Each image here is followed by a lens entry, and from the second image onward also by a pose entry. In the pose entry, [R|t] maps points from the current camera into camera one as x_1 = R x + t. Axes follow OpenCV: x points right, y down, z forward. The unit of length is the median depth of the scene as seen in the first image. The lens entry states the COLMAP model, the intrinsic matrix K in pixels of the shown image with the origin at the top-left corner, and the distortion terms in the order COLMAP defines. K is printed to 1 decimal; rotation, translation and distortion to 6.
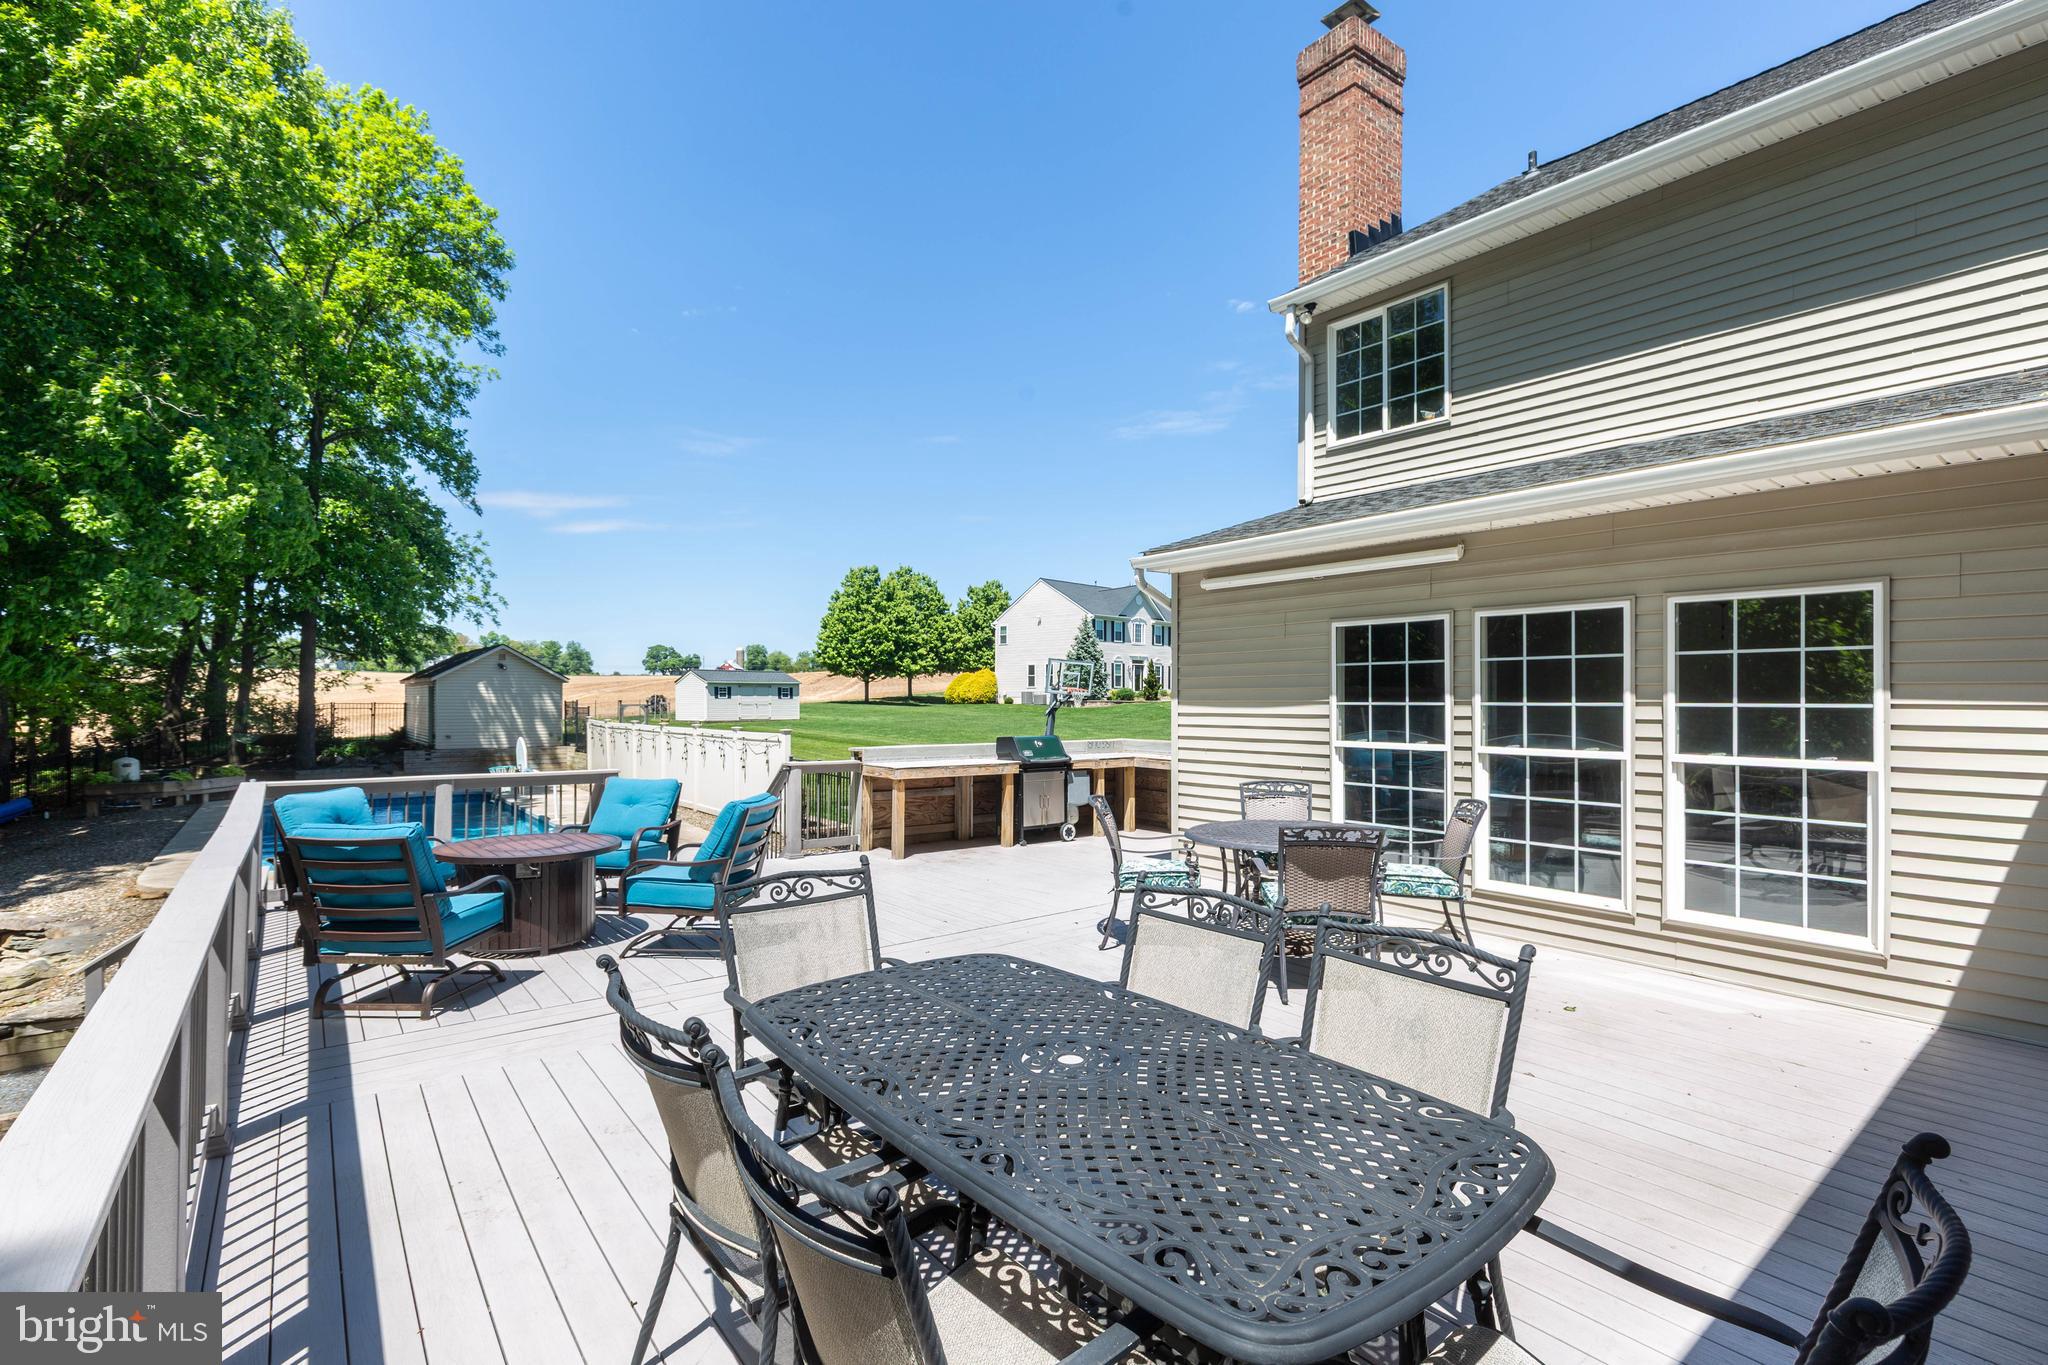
lens RADIAL K [[949.0, 0, 1035.7], [0, 949.0, 676.0], [0, 0, 1]] dist [0.007466, 0.000328]
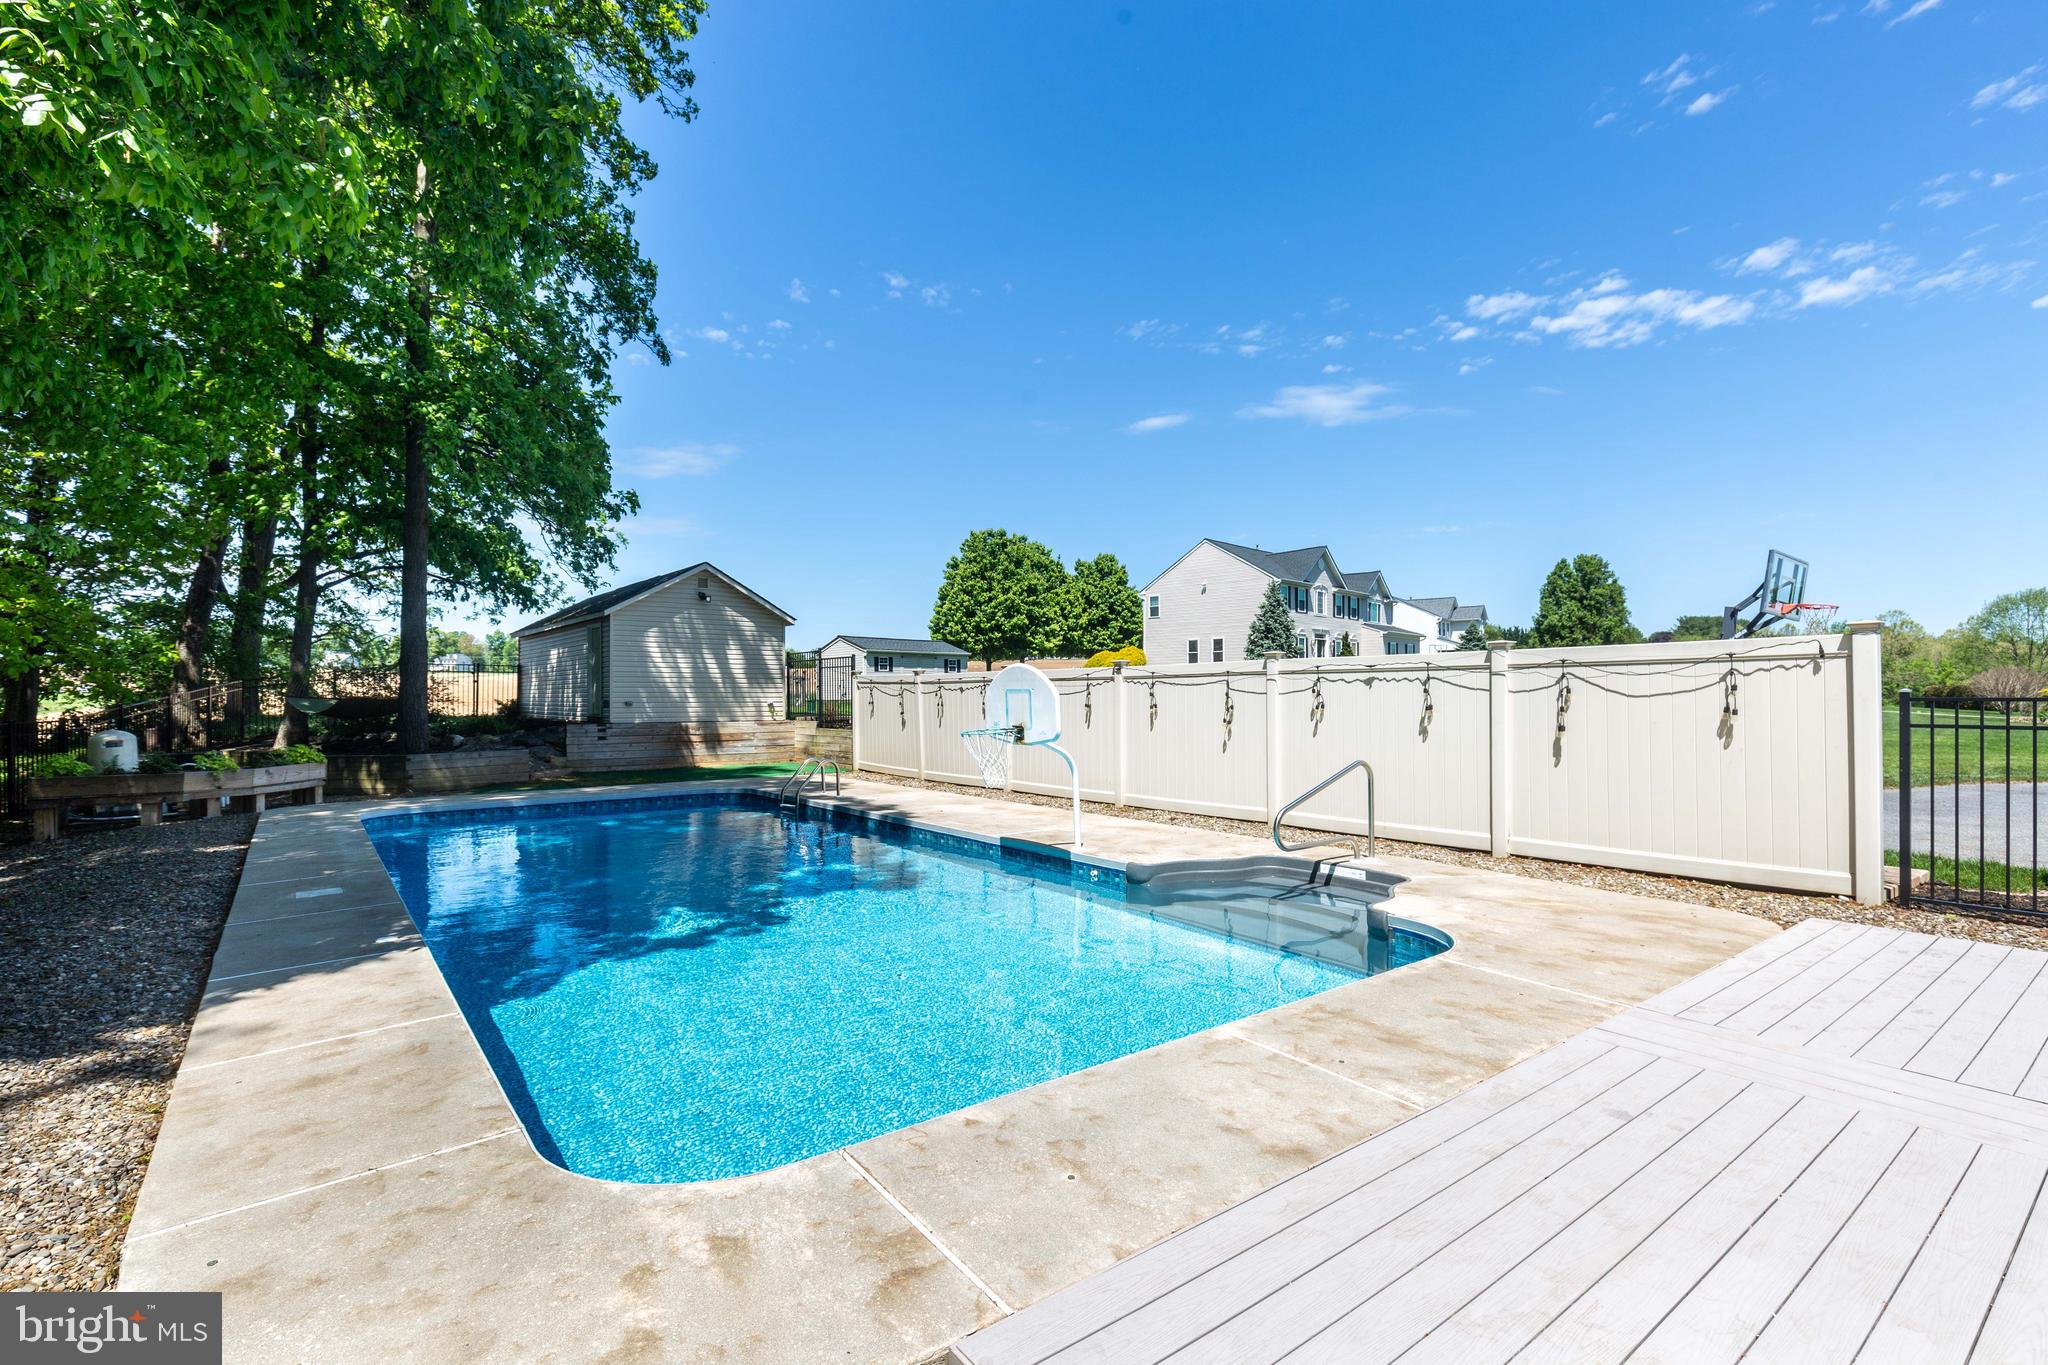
lens RADIAL K [[949.0, 0, 1070.3], [0, 949.0, 686.8], [0, 0, 1]] dist [0.007466, 0.000328]
pose [[0.999818, -0.002350, 0.018911, -0.127051], [0.002061, 0.999881, 0.015292, 0.016536], [-0.018944, -0.015250, 0.999704, 0.136017]]
